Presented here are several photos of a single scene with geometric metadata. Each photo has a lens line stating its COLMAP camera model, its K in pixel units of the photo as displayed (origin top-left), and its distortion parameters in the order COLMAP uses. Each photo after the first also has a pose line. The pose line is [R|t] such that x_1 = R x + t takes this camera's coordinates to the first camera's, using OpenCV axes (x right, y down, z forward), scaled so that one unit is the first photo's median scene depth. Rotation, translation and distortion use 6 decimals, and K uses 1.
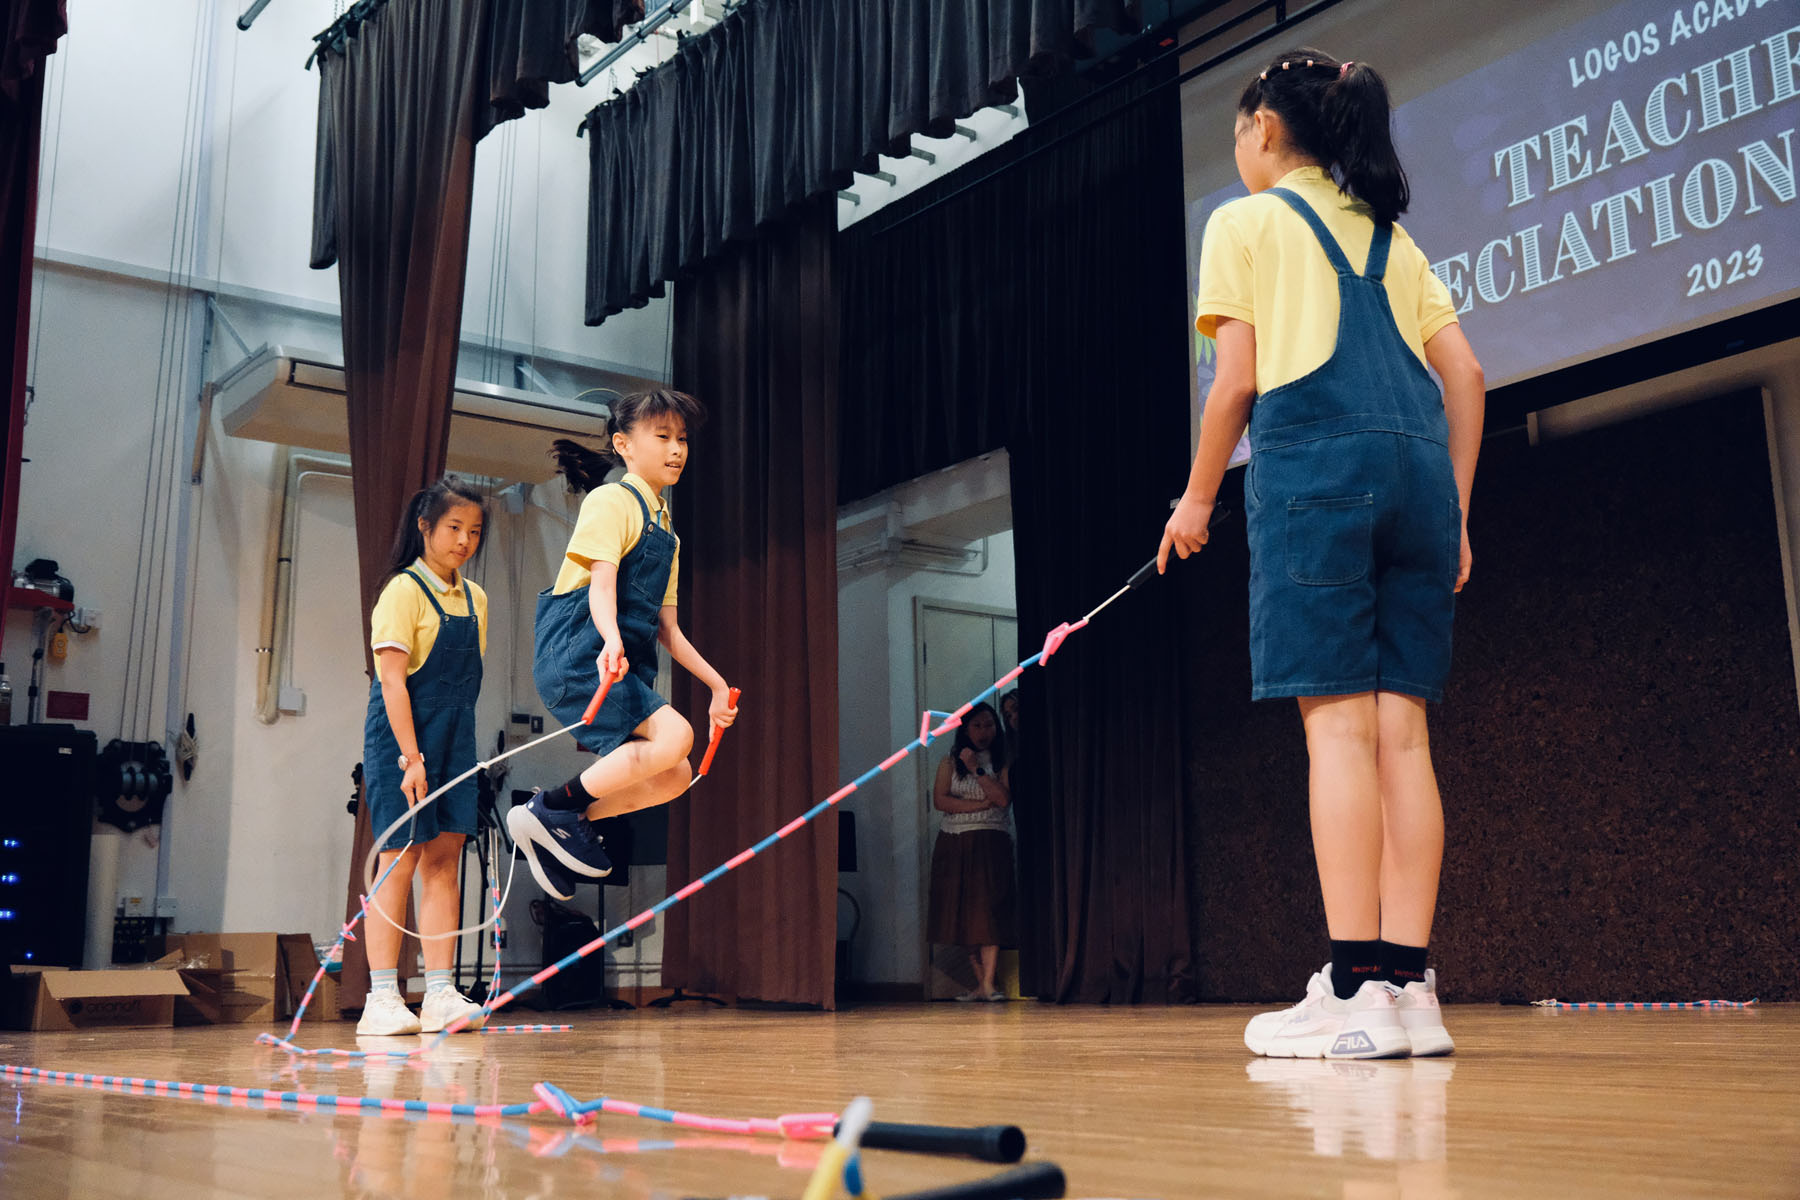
lens RADIAL K [[1850.3, 0, 892.2], [0, 1850.3, 598.0], [0, 0, 1]] dist [0.002355, 0.000258]
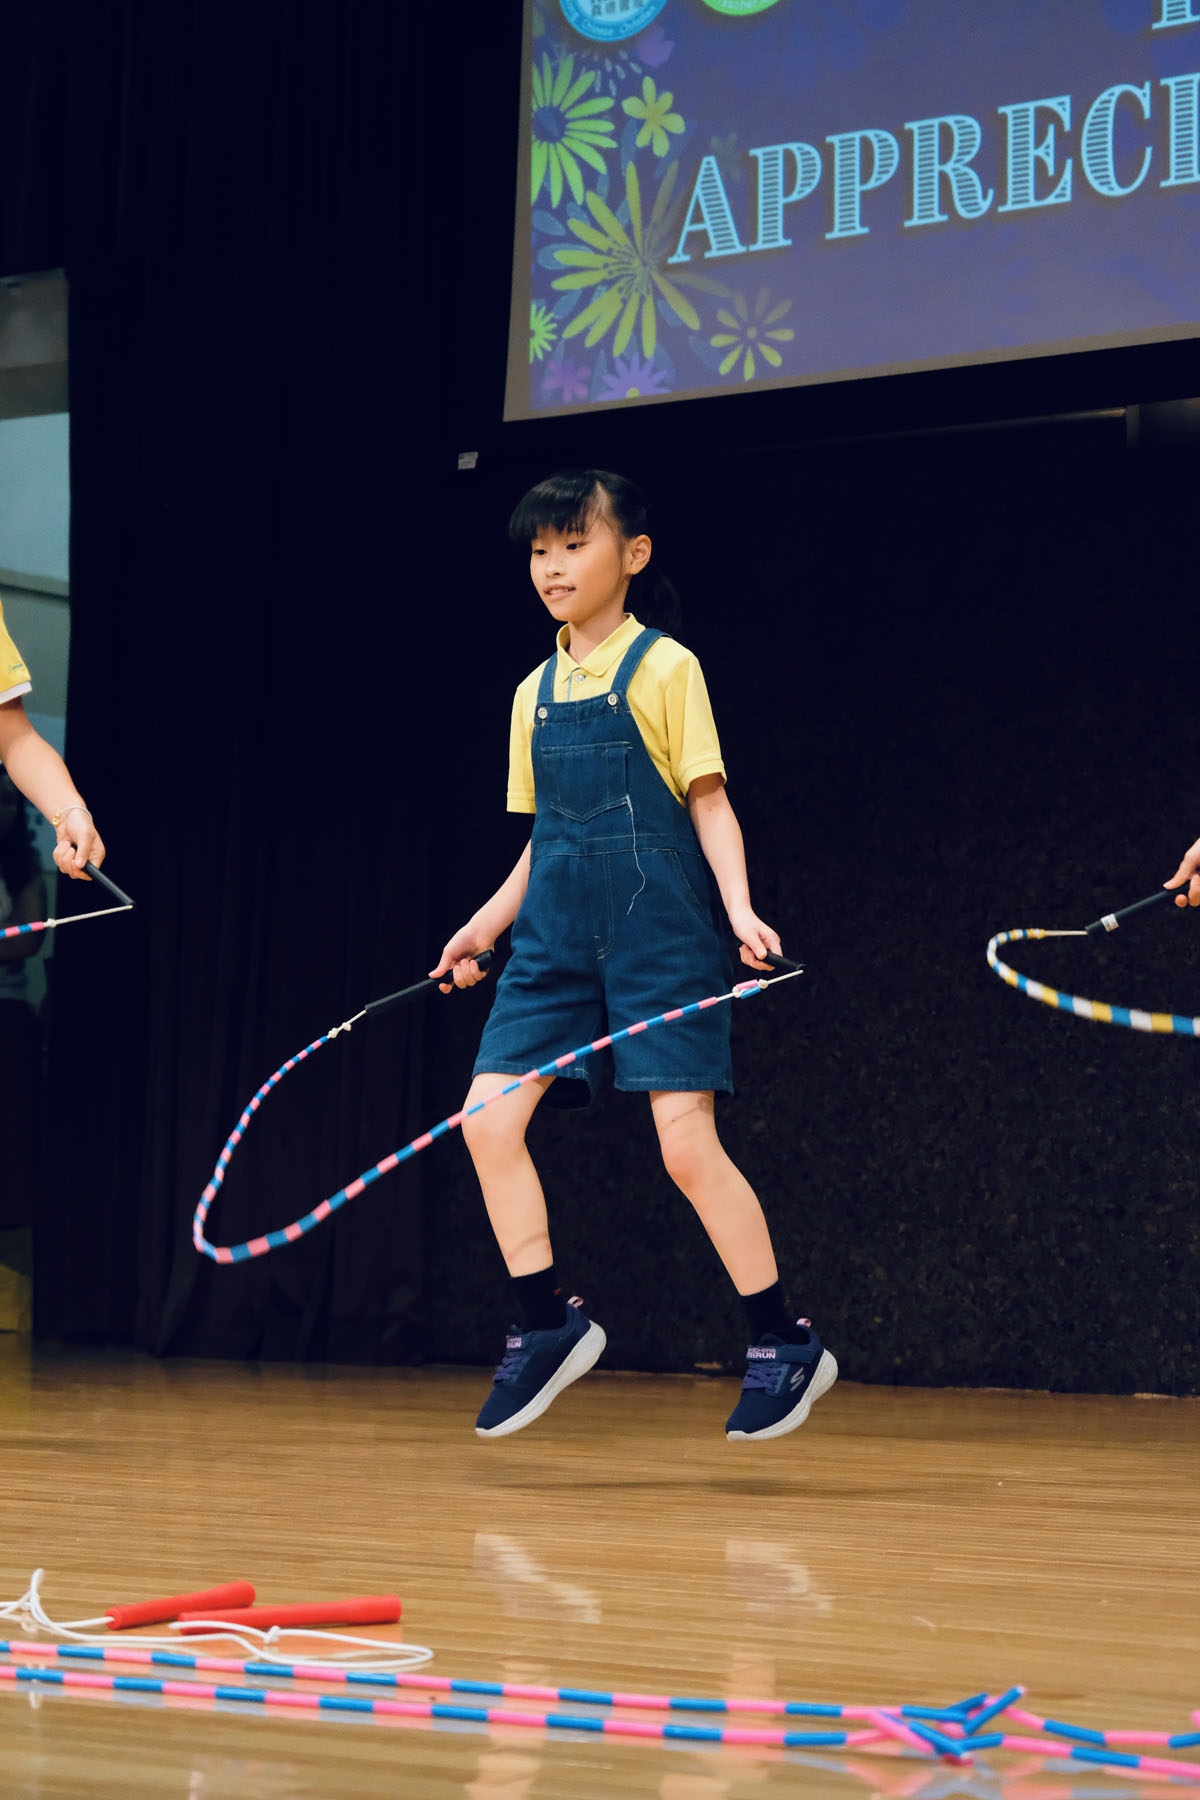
lens RADIAL K [[3946.9, 0, 566.9], [0, 3946.9, 912.9], [0, 0, 1]] dist [-0.014015, 0.758455]
pose [[0.945790, 0.052630, 0.320487, -0.194525], [-0.093835, 0.988981, 0.114507, -0.058667], [-0.310929, -0.138373, 0.940306, -0.117148]]
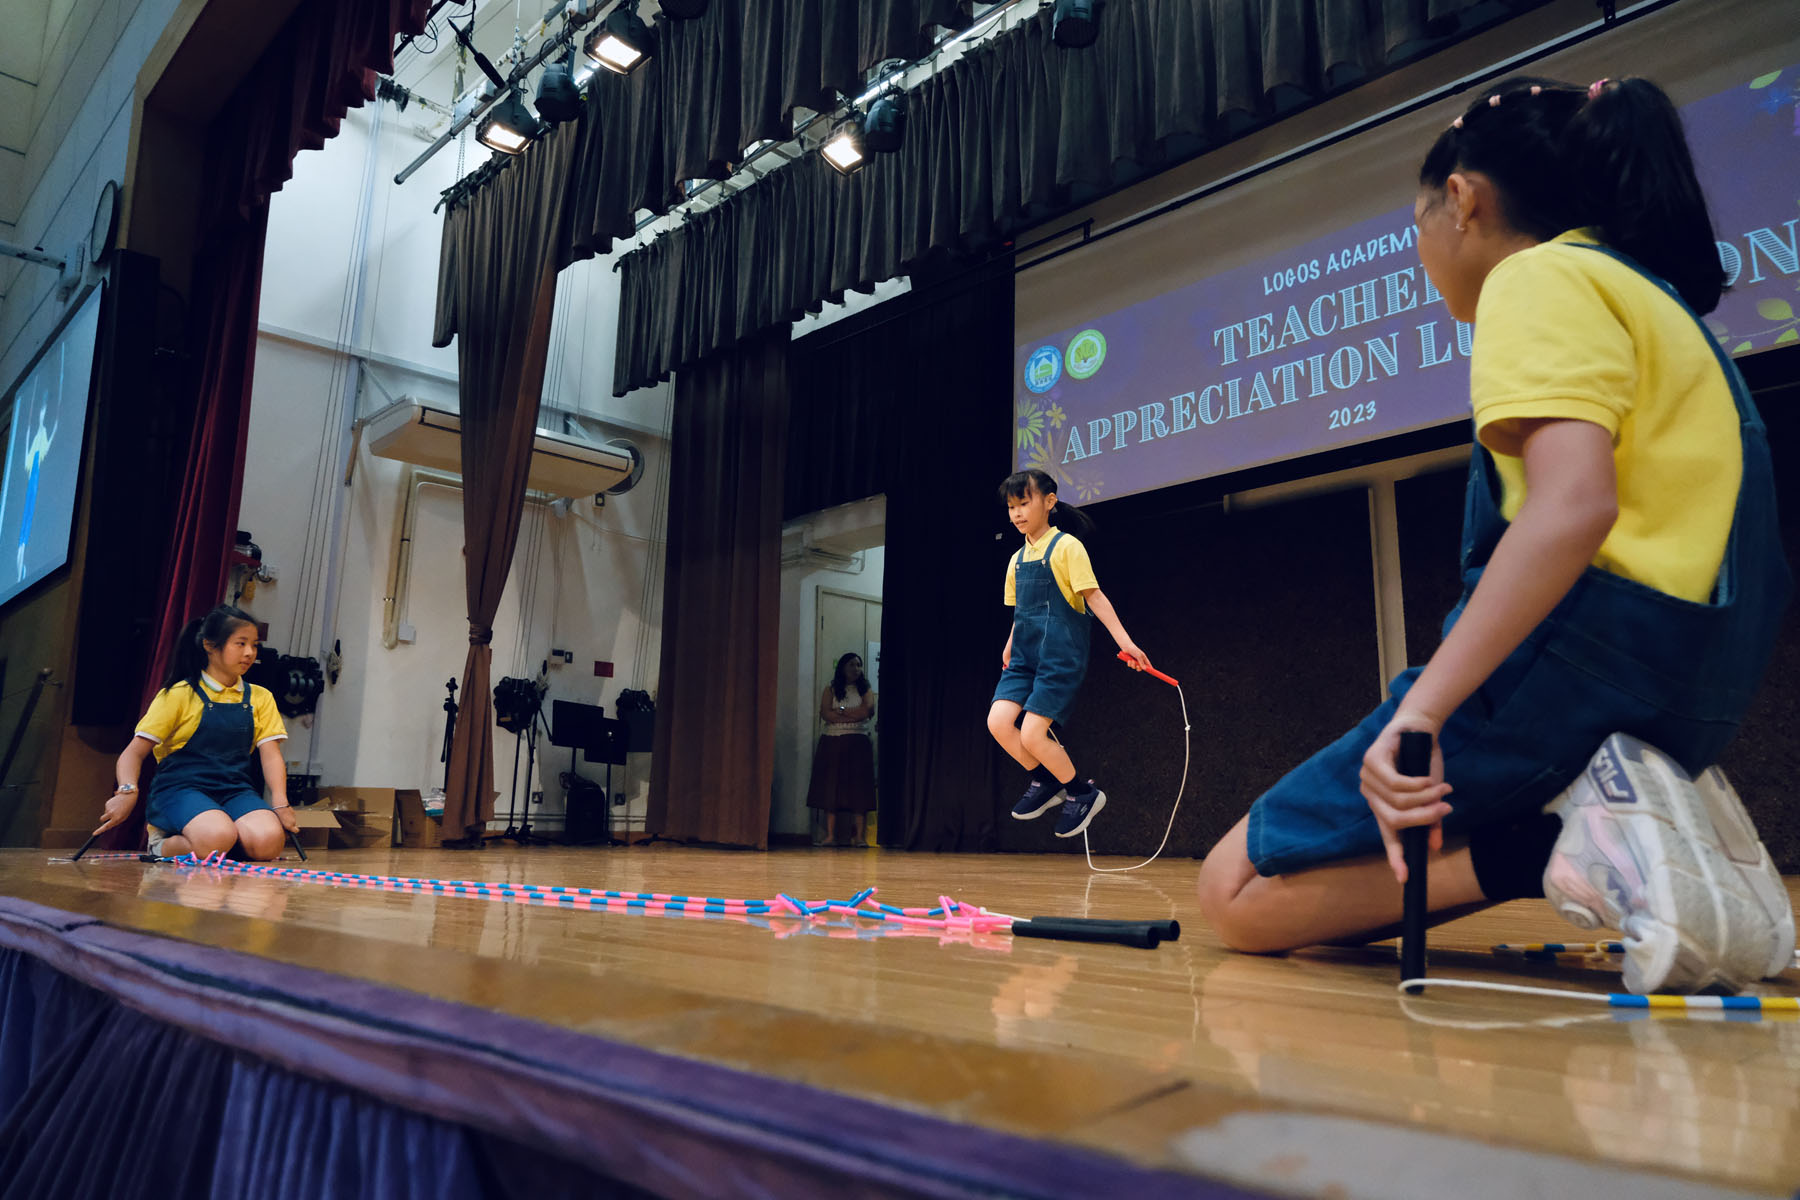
lens RADIAL K [[1202.7, 0, 894.1], [0, 1202.7, 600.5], [0, 0, 1]] dist [0.002211, 0.001774]
pose [[0.992654, 0.050690, 0.109857, -0.049433], [-0.052113, 0.998590, 0.010119, -0.002523], [-0.109189, -0.015769, 0.993896, -0.012298]]
